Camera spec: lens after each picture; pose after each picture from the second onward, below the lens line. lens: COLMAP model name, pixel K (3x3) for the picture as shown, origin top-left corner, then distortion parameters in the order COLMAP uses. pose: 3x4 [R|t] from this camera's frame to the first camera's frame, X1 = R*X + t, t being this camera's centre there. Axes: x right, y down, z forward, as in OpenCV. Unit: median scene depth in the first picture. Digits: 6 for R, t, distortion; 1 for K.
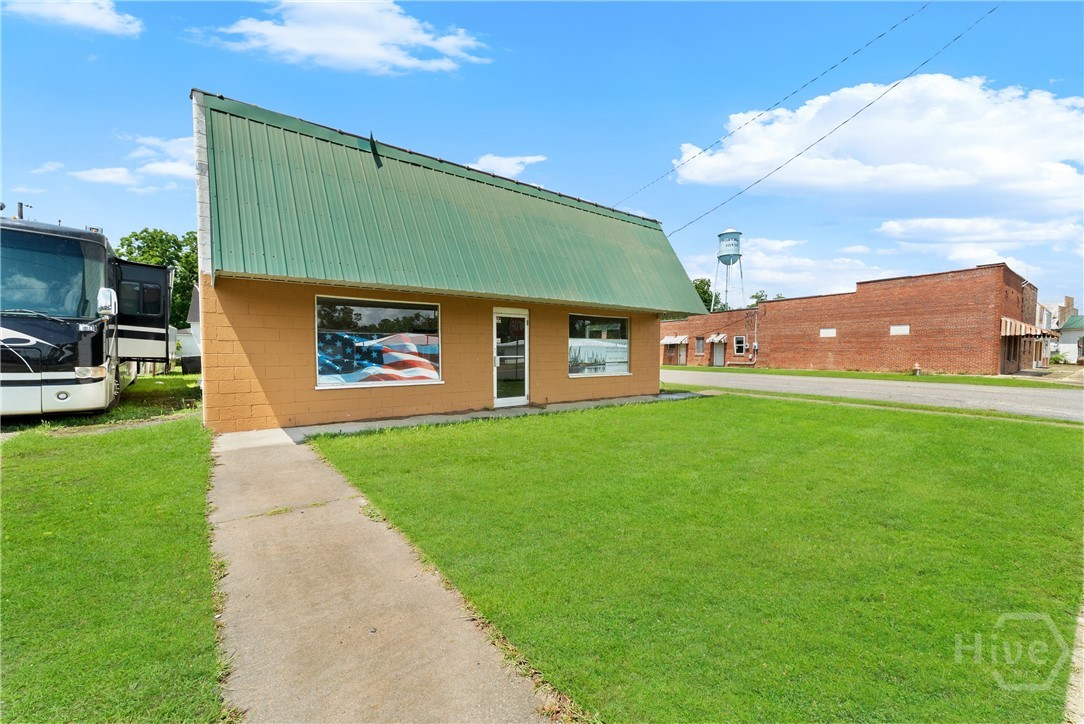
lens RADIAL K [[434.4, 0, 542.0], [0, 434.4, 362.0], [0, 0, 1]] dist [0.009189, 0.000126]
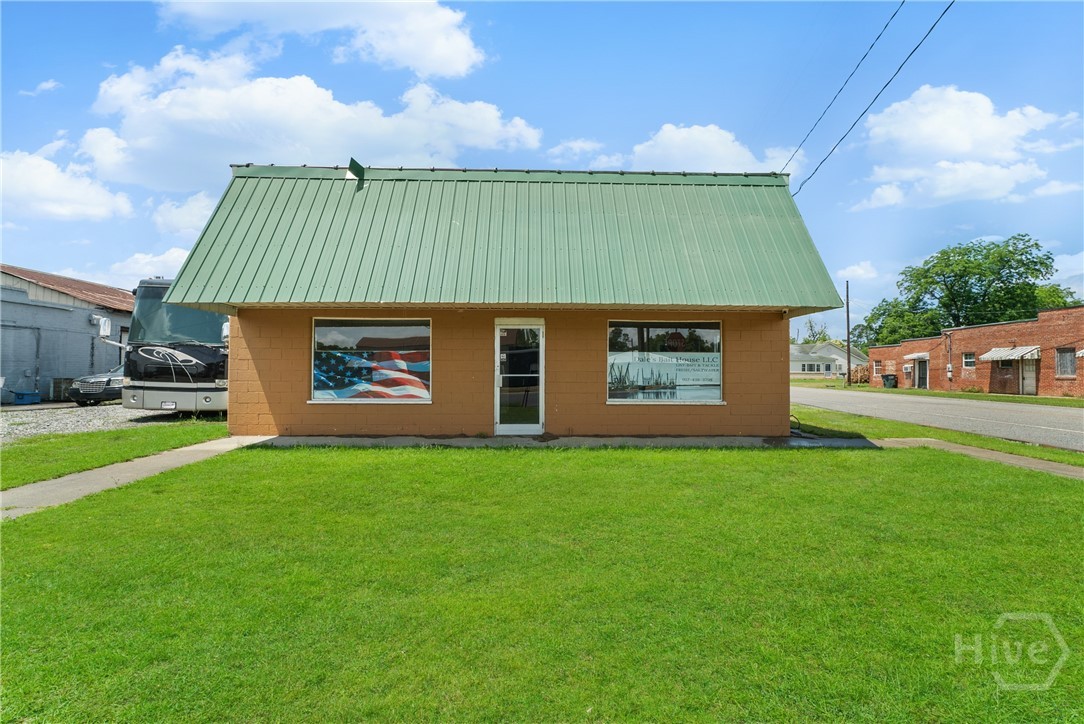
lens RADIAL K [[434.4, 0, 542.0], [0, 434.4, 362.0], [0, 0, 1]] dist [0.009189, 0.000126]
pose [[0.815161, -0.008564, -0.579171, 0.463083], [-0.017597, 0.999063, -0.039540, -0.005941], [0.578967, 0.042423, 0.814247, 0.344551]]
